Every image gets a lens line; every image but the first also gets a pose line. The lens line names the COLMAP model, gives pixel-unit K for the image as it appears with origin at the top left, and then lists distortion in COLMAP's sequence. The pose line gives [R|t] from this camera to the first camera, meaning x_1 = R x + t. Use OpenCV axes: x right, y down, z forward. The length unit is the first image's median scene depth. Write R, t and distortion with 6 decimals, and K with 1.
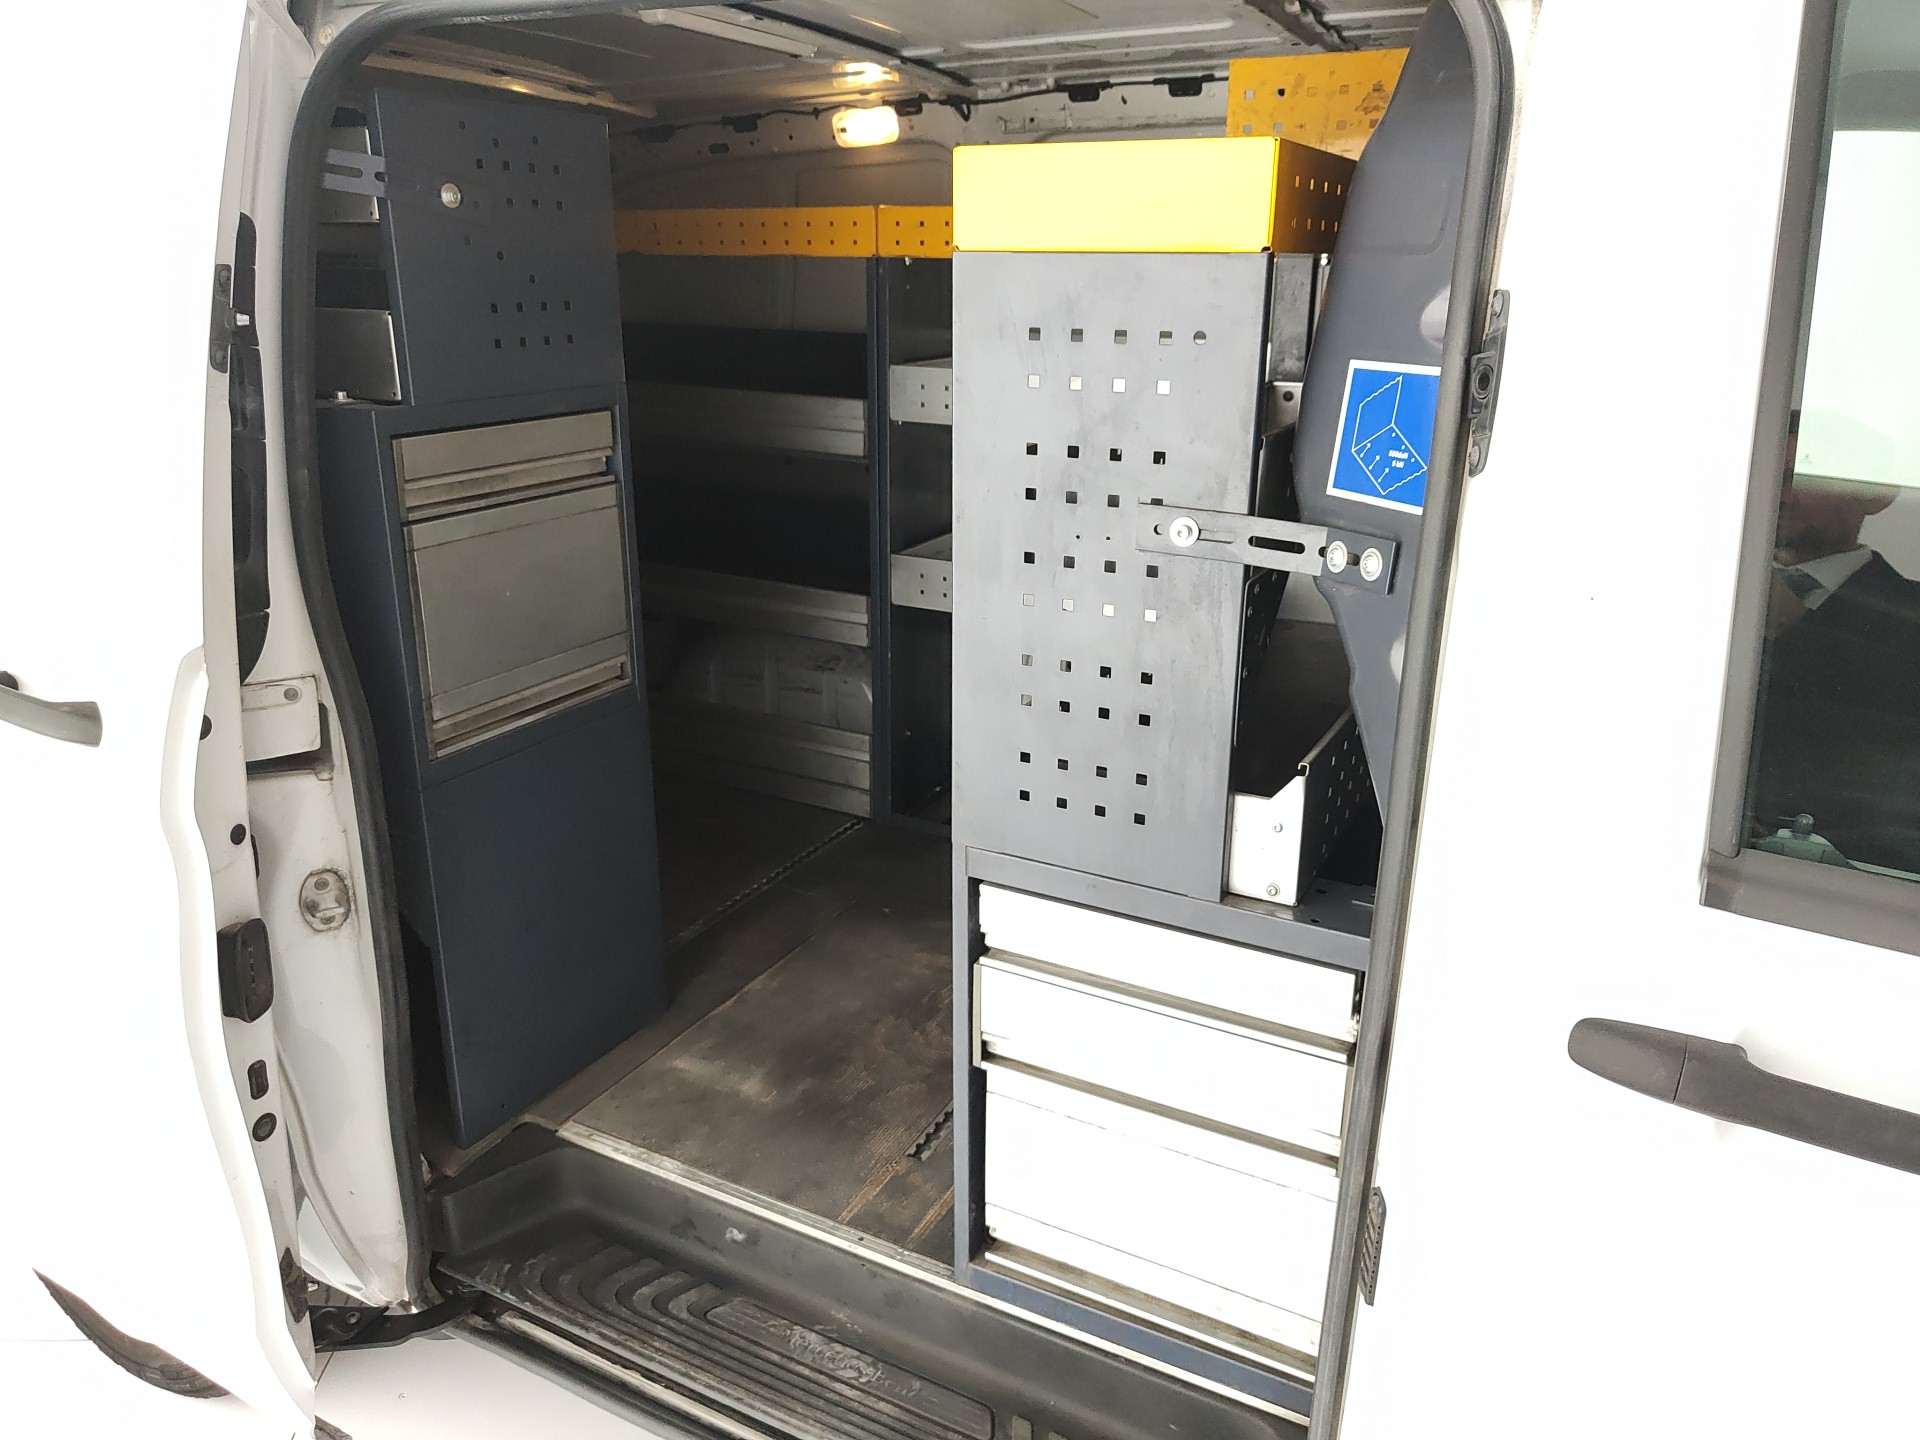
lens RADIAL K [[1358.2, 0, 965.8], [0, 1358.2, 713.6], [0, 0, 1]] dist [-0.000092, -0.022140]
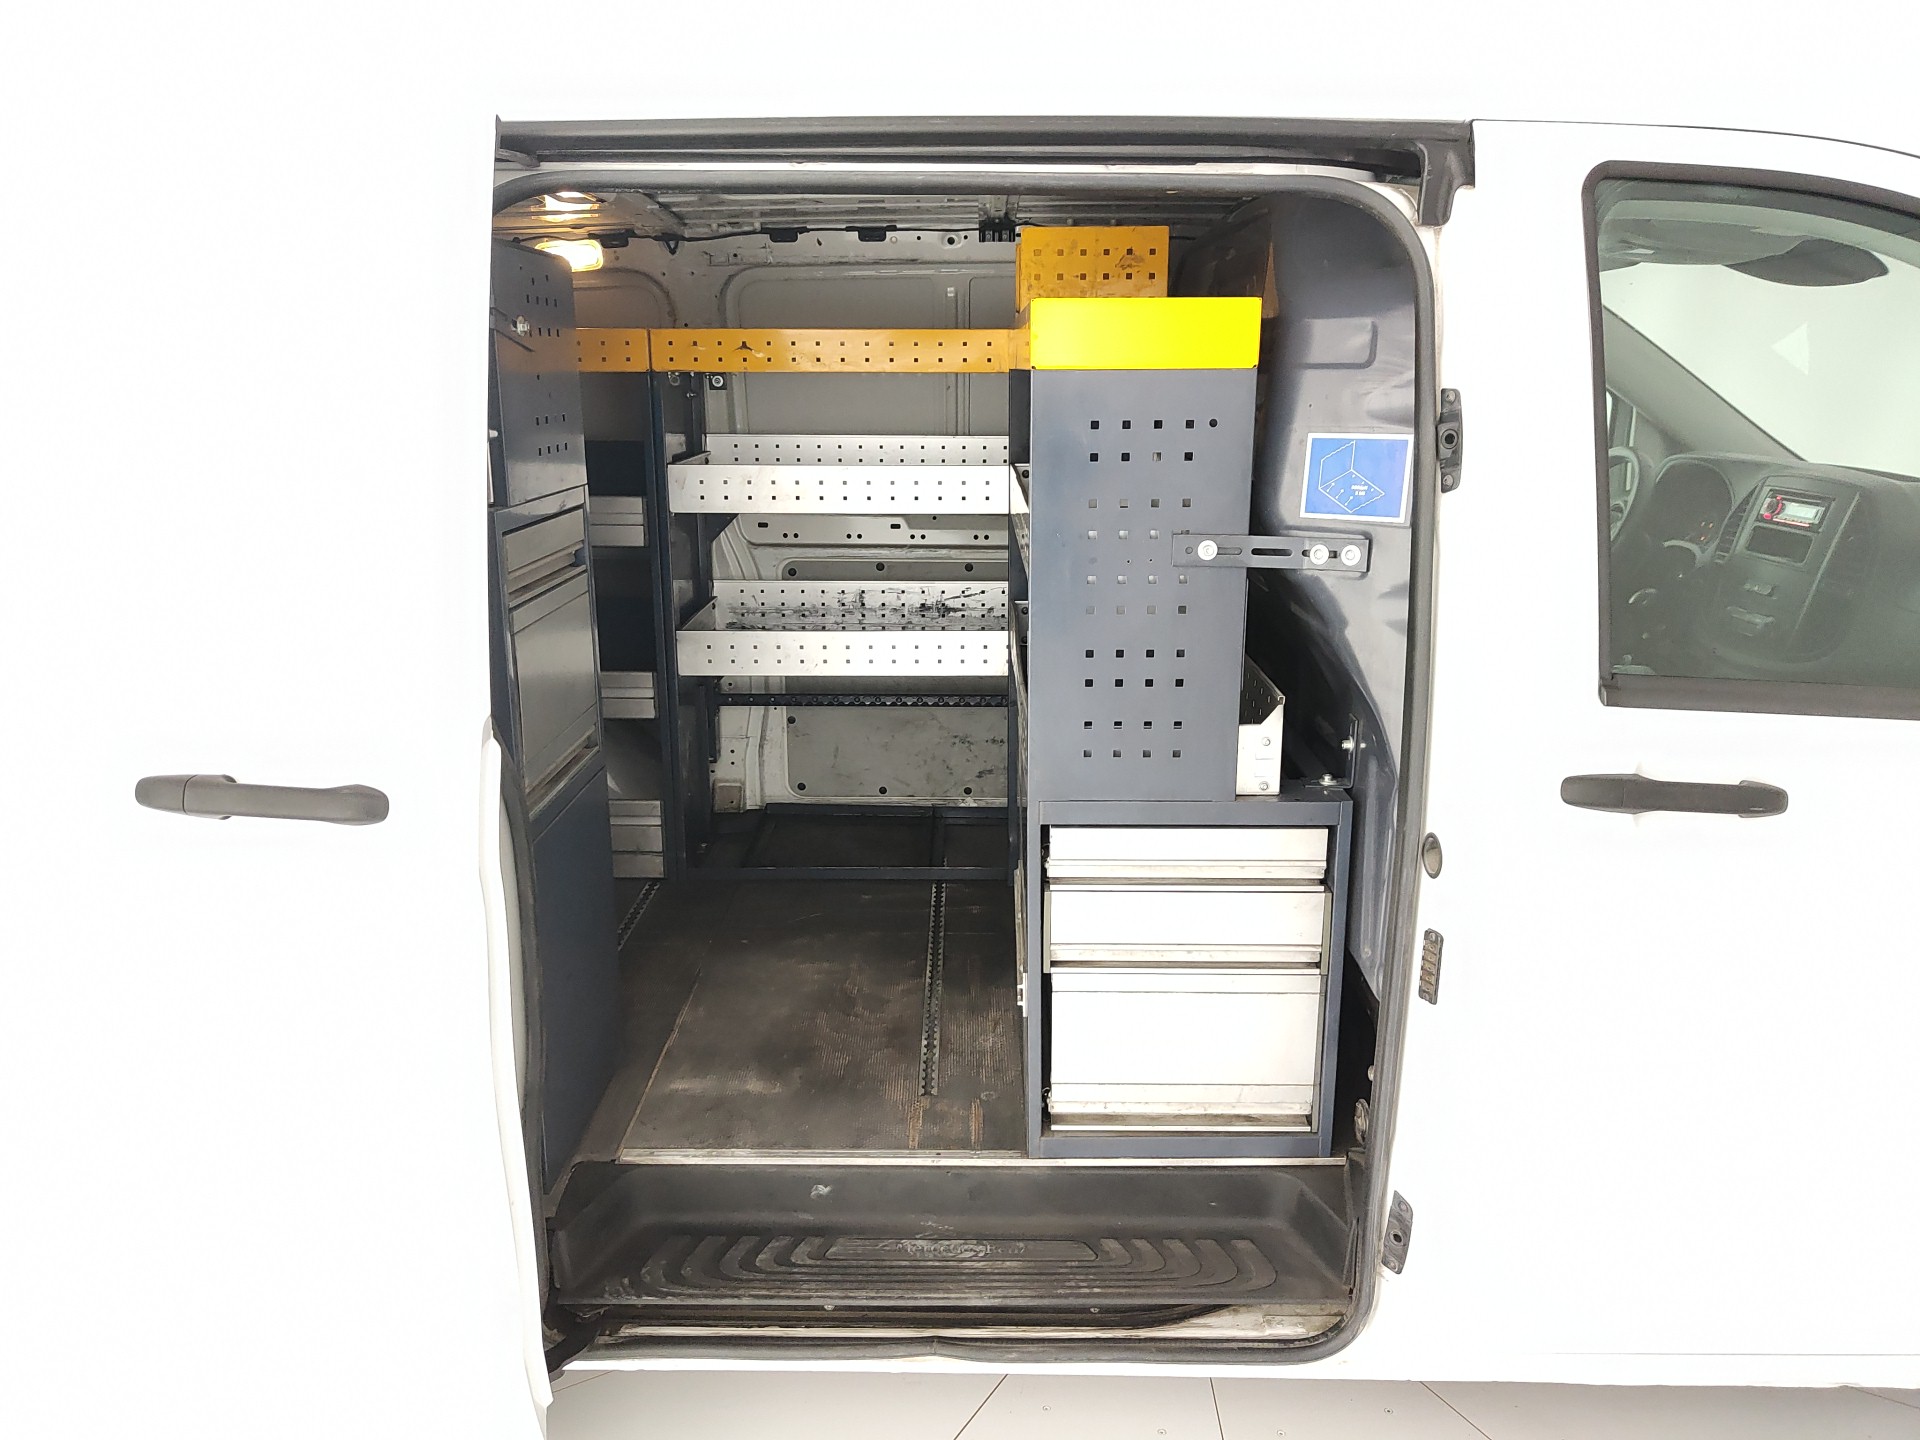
lens RADIAL K [[1358.2, 0, 965.8], [0, 1358.2, 713.6], [0, 0, 1]] dist [-0.000092, -0.022140]
pose [[0.885835, -0.124890, 0.446876, -0.524237], [0.156710, 0.987032, -0.034795, 0.037599], [-0.436736, 0.100853, 0.893919, -0.142911]]
